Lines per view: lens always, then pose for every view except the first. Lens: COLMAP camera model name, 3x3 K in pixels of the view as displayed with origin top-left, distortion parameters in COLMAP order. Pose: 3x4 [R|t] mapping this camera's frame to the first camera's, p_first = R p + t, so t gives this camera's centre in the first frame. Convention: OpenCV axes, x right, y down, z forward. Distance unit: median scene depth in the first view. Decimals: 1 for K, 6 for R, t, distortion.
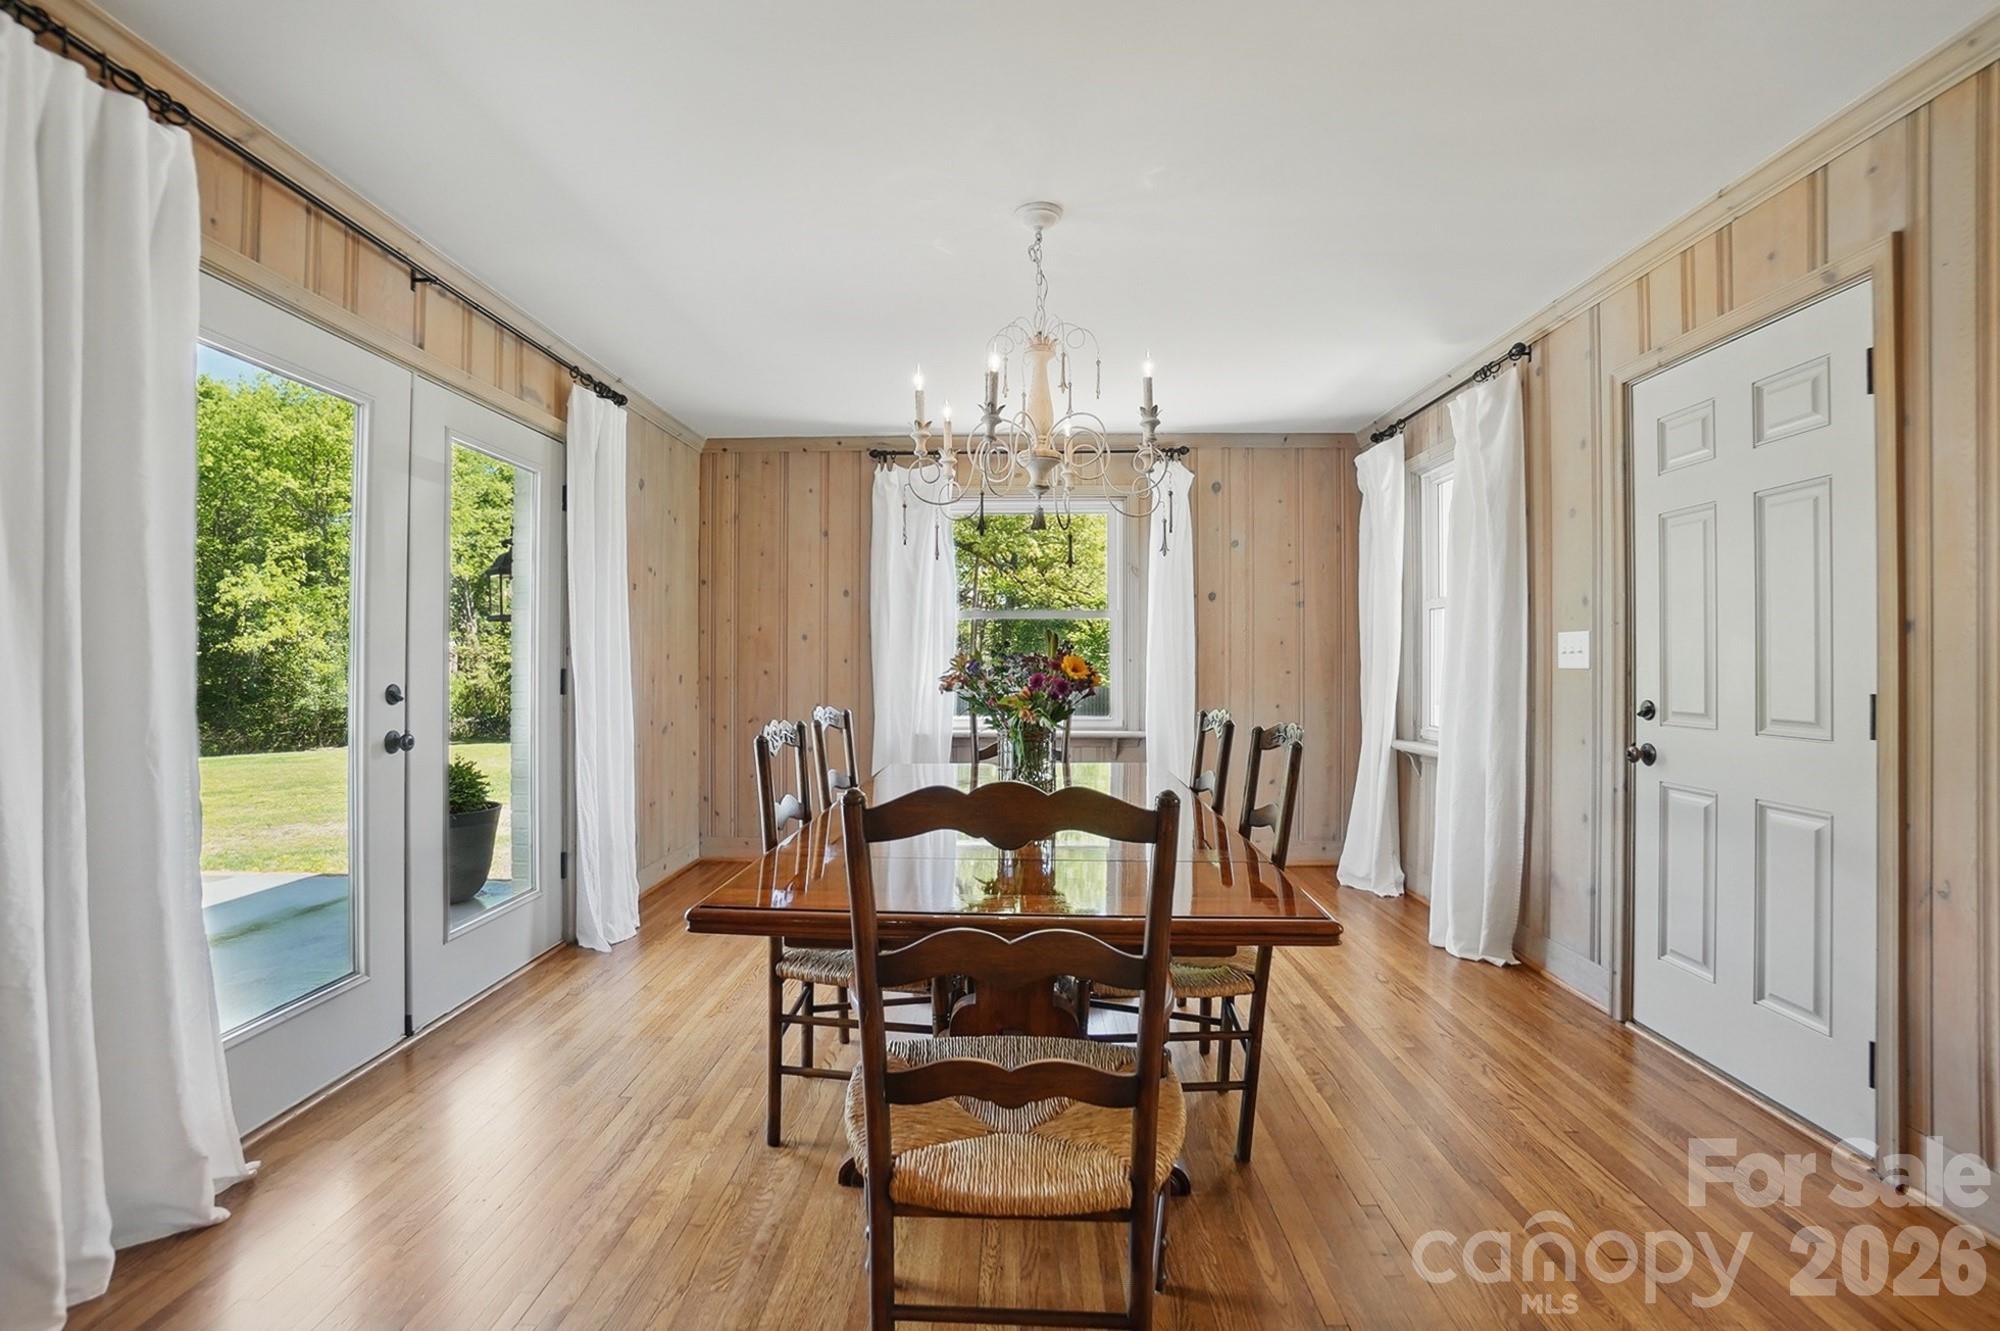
lens RADIAL K [[911.3, 0, 1004.8], [0, 911.3, 669.8], [0, 0, 1]] dist [-0.043434, 0.014294]
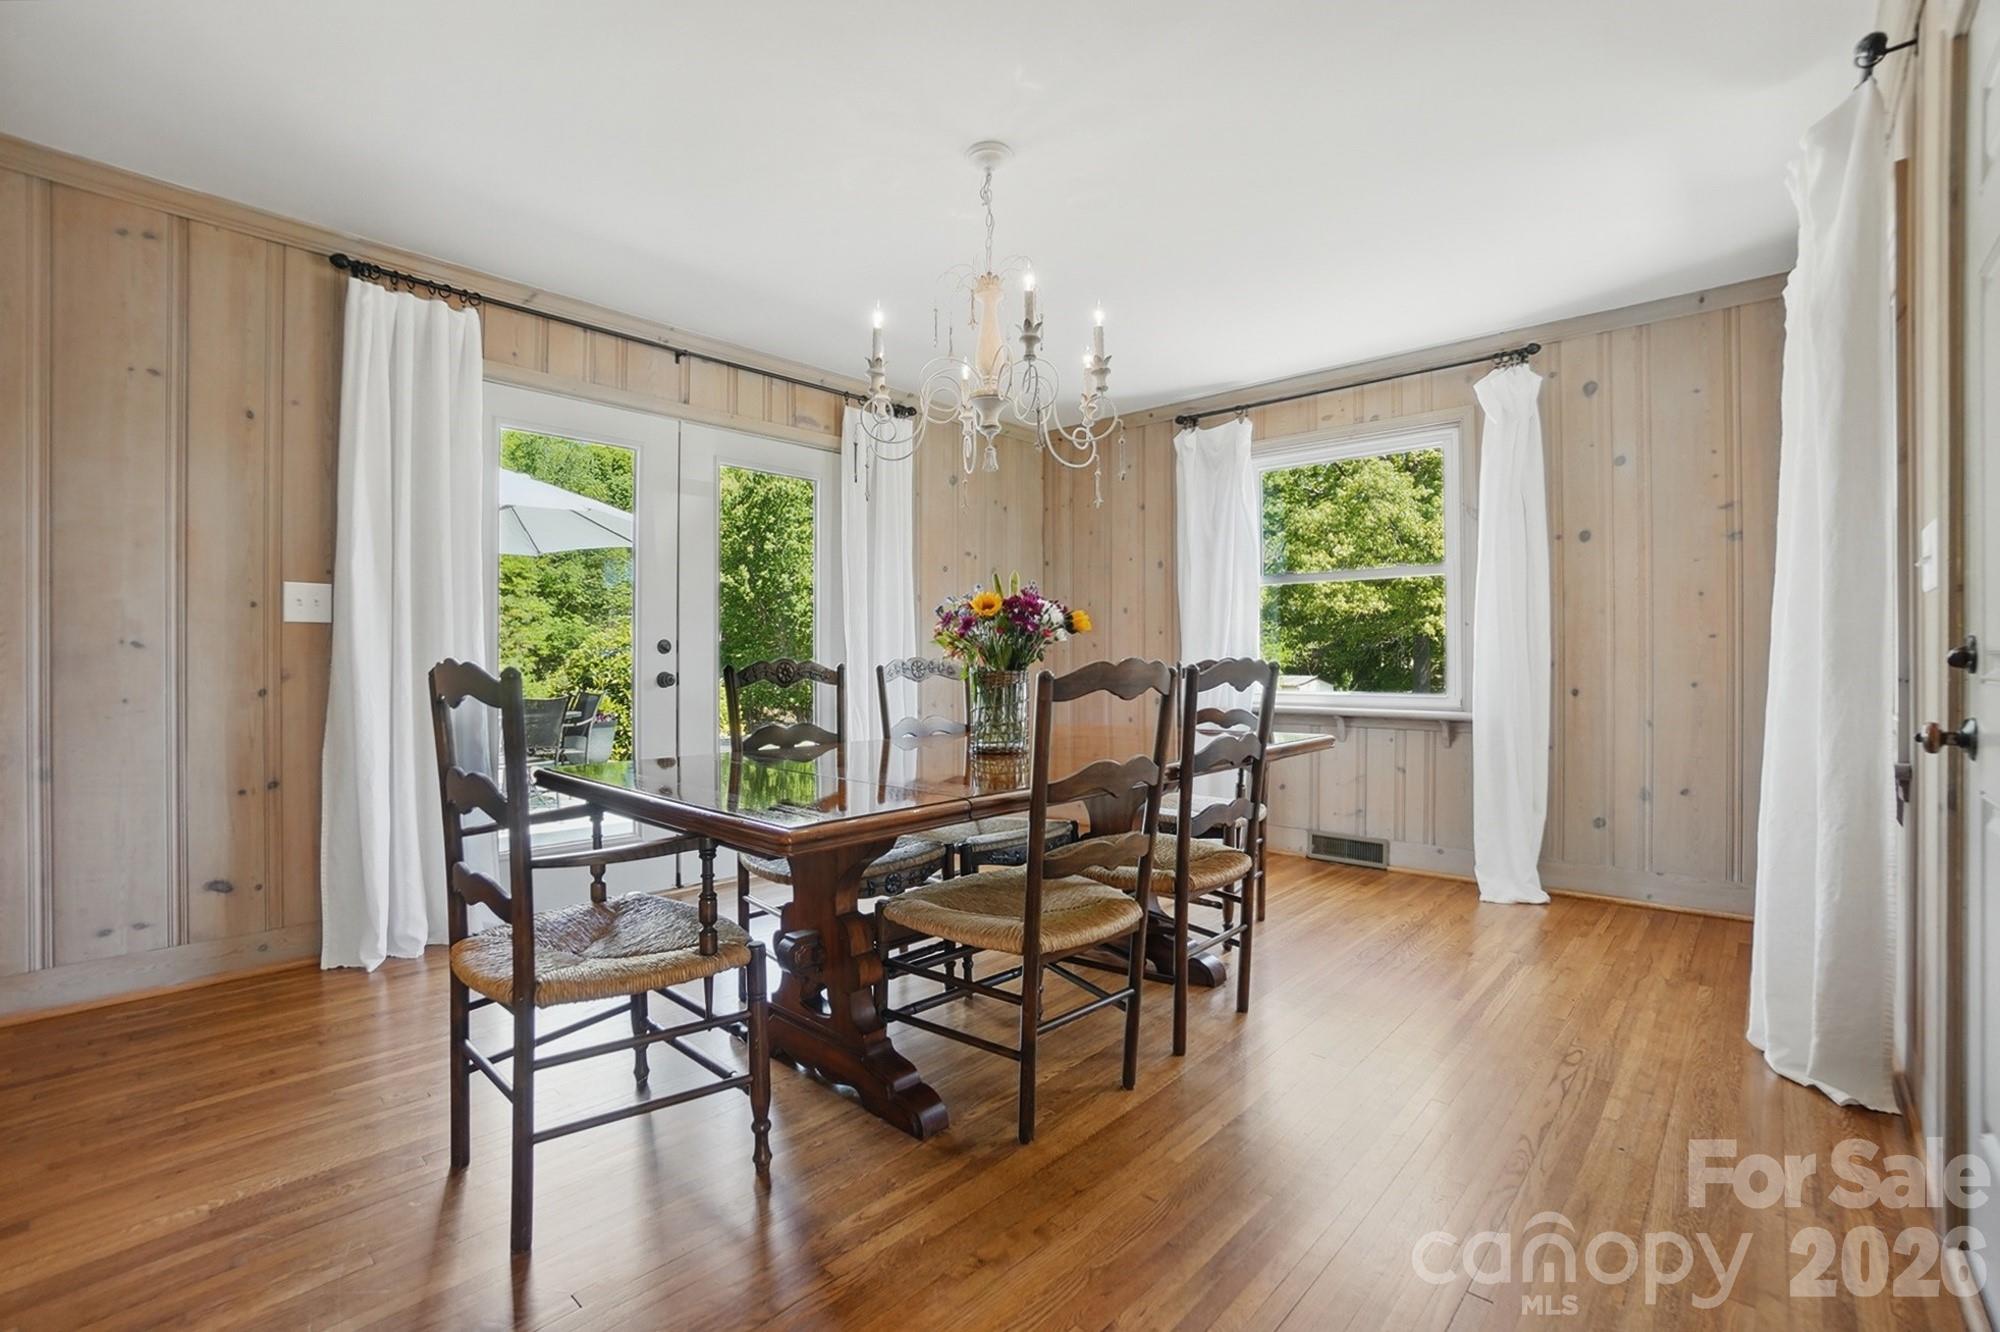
lens RADIAL K [[911.3, 0, 984.8], [0, 911.3, 667.5], [0, 0, 1]] dist [-0.043434, 0.014294]
pose [[0.752037, 0.004655, -0.659104, 0.349824], [-0.005092, 0.999986, 0.001252, 0.029554], [0.659101, 0.002415, 0.752050, 0.126249]]
